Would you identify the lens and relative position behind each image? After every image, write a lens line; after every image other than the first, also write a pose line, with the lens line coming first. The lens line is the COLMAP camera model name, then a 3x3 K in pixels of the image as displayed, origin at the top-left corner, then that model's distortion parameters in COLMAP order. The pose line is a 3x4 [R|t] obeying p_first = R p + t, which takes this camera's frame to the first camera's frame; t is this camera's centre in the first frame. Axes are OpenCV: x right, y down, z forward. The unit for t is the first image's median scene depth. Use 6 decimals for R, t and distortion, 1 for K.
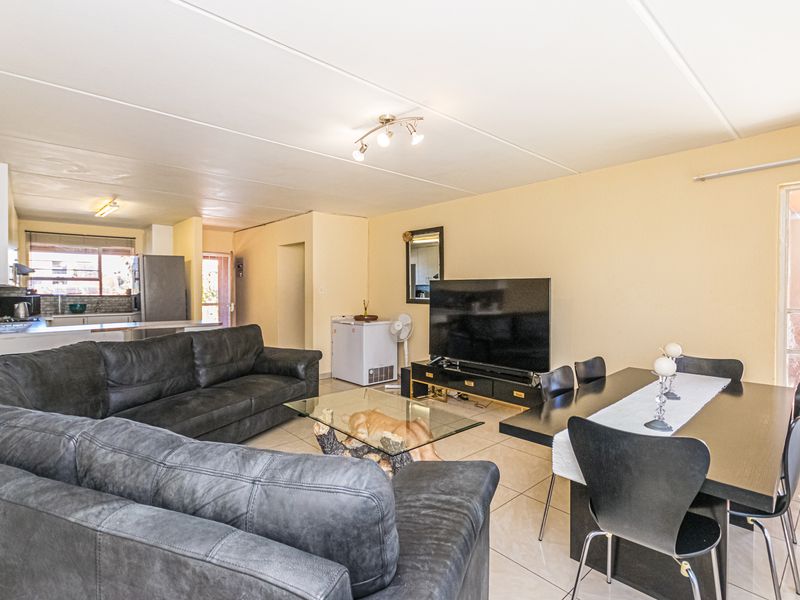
lens RADIAL K [[407.6, 0, 405.8], [0, 407.6, 293.3], [0, 0, 1]] dist [0.001384, 0.000183]
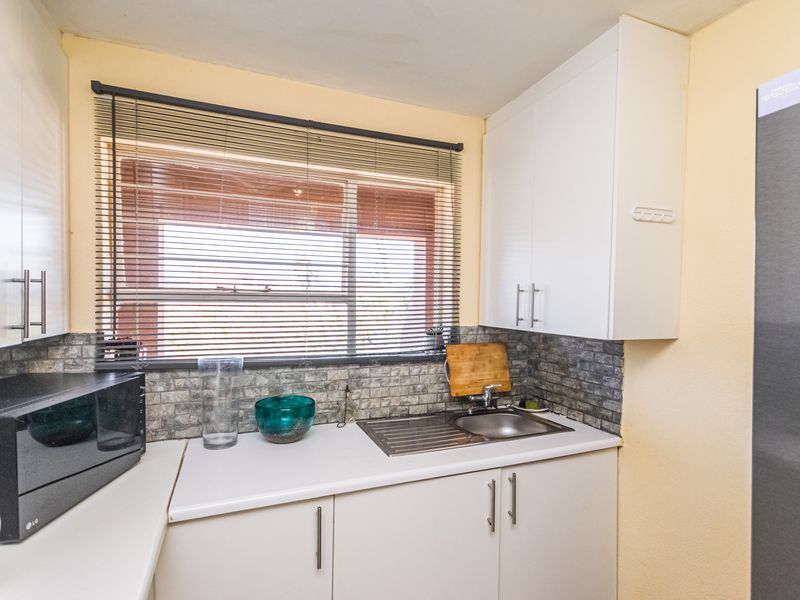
lens RADIAL K [[416.3, 0, 443.7], [0, 416.3, 304.0], [0, 0, 1]] dist [-0.000595, -0.000100]
pose [[0.963697, 0.003416, -0.266976, -0.644969], [-0.005257, 0.999967, -0.006180, -0.029237], [0.266946, 0.007359, 0.963683, 0.785154]]
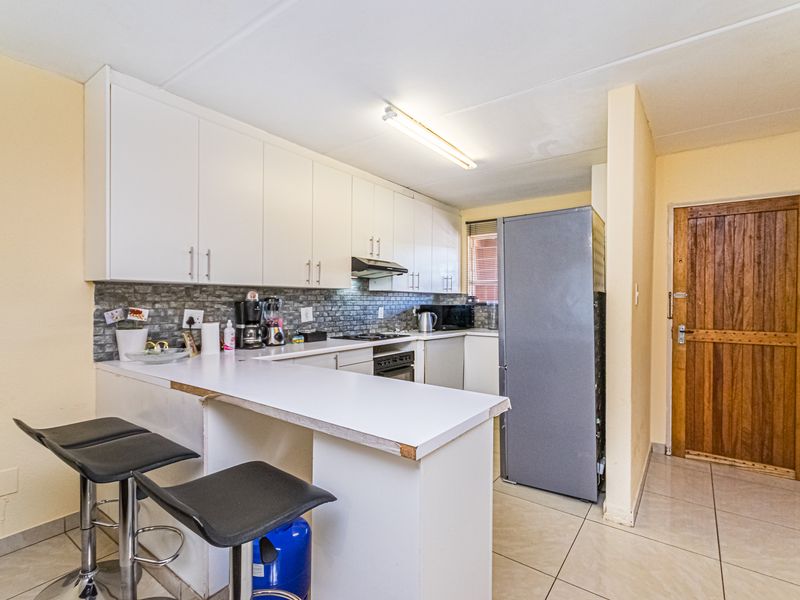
lens RADIAL K [[407.6, 0, 405.8], [0, 407.6, 293.3], [0, 0, 1]] dist [0.001384, 0.000183]
pose [[0.224187, -0.010213, -0.974493, -0.174370], [-0.017132, 0.999749, -0.014419, -0.001615], [0.974396, 0.019928, 0.223956, 0.672597]]
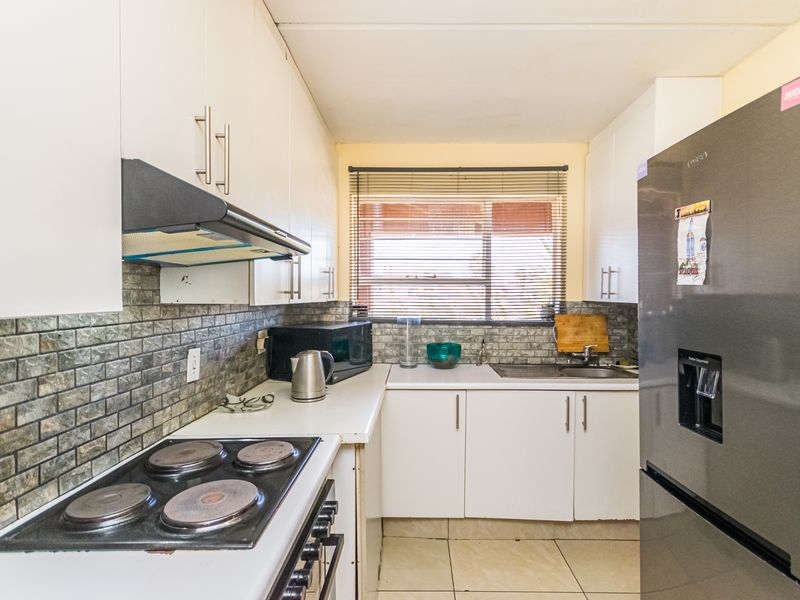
lens RADIAL K [[407.6, 0, 405.8], [0, 407.6, 293.3], [0, 0, 1]] dist [0.001384, 0.000183]
pose [[0.722691, 0.001848, -0.691169, -0.563303], [-0.011608, 0.999888, -0.009464, -0.018264], [0.691074, 0.014862, 0.722631, 0.695997]]
